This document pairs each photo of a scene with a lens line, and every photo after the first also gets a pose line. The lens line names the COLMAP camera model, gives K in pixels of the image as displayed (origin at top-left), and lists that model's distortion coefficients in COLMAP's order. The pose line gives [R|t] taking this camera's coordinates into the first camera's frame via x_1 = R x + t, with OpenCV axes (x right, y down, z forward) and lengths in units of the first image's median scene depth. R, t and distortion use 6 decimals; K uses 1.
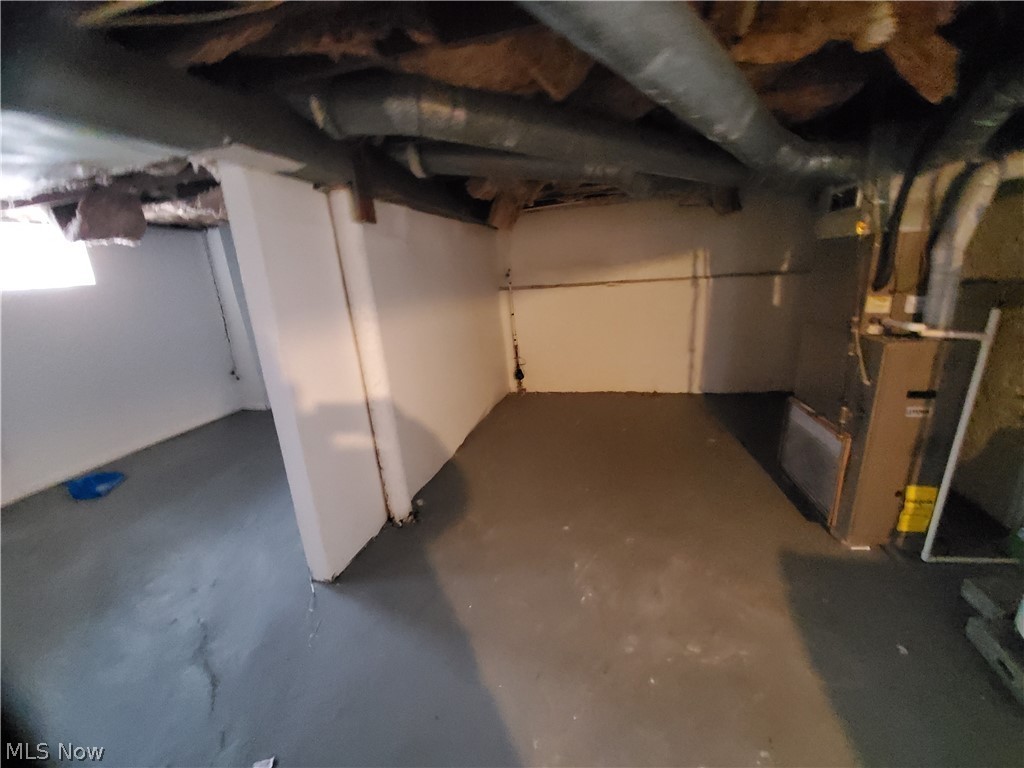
lens RADIAL K [[405.6, 0, 516.5], [0, 405.6, 382.6], [0, 0, 1]] dist [-0.008310, -0.007160]
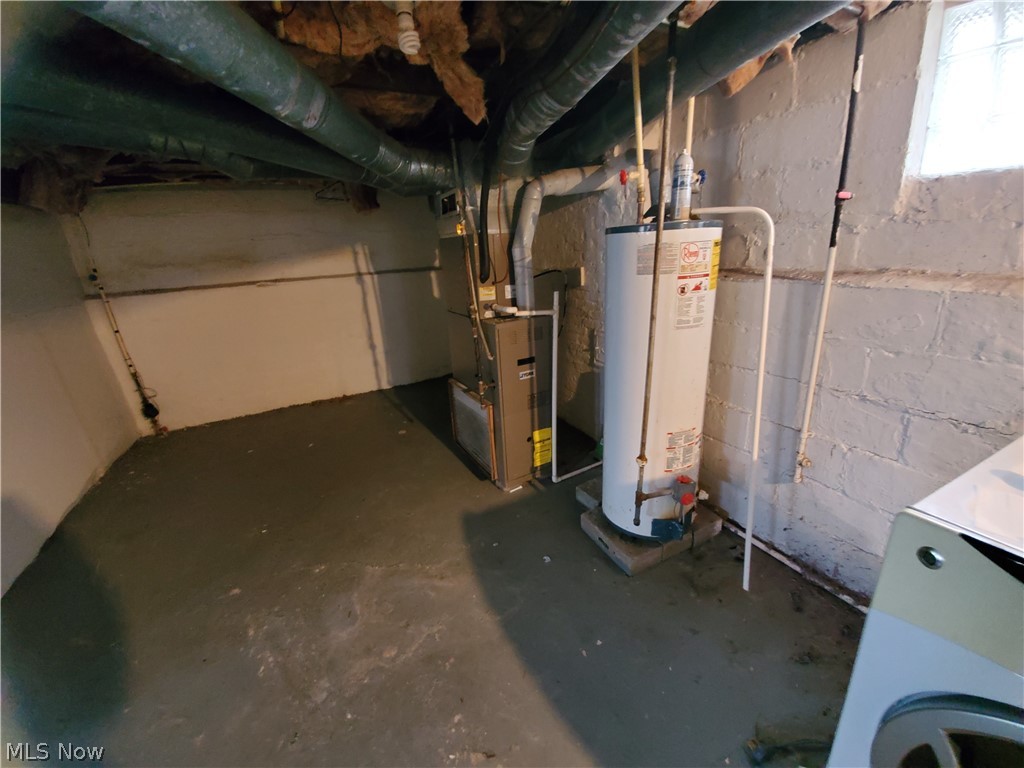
lens RADIAL K [[405.6, 0, 526.7], [0, 405.6, 382.9], [0, 0, 1]] dist [-0.008310, -0.007160]
pose [[0.748057, -0.189042, 0.636140, 0.151294], [0.182723, 0.980190, 0.076414, -0.000785], [-0.637984, 0.059075, 0.767780, -0.006271]]
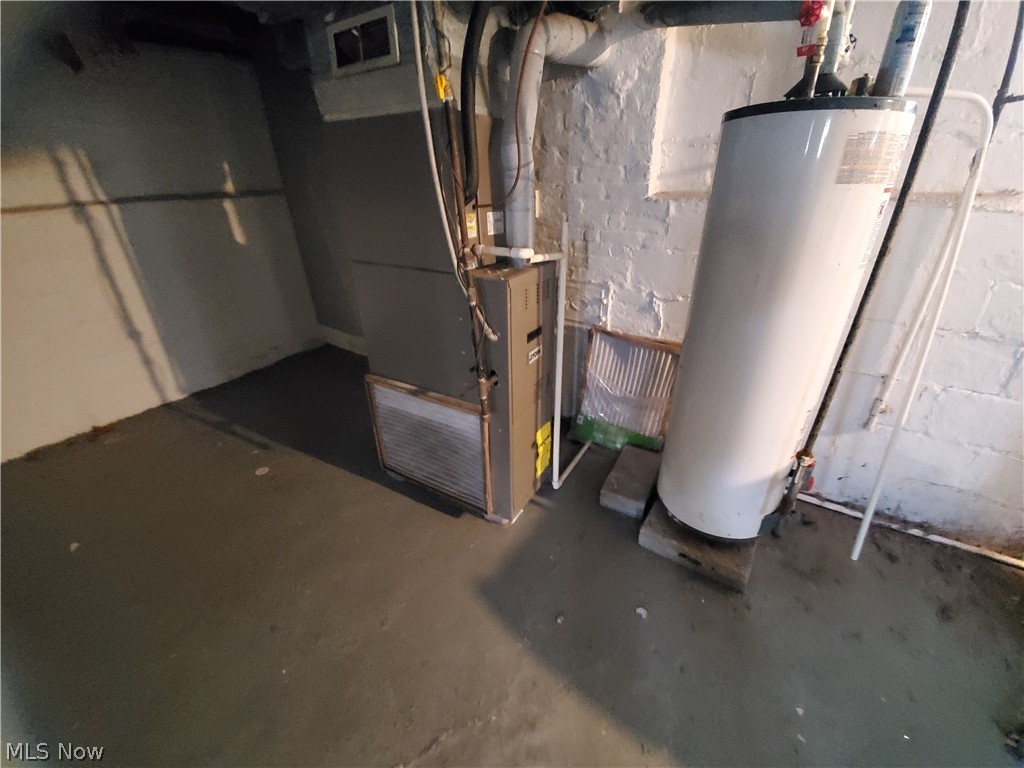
lens RADIAL K [[405.6, 0, 520.3], [0, 405.6, 383.0], [0, 0, 1]] dist [-0.008310, -0.007160]
pose [[0.324833, -0.373010, 0.869107, 0.206262], [0.244134, 0.920867, 0.303978, -0.128299], [-0.913719, 0.113437, 0.390192, 0.640243]]
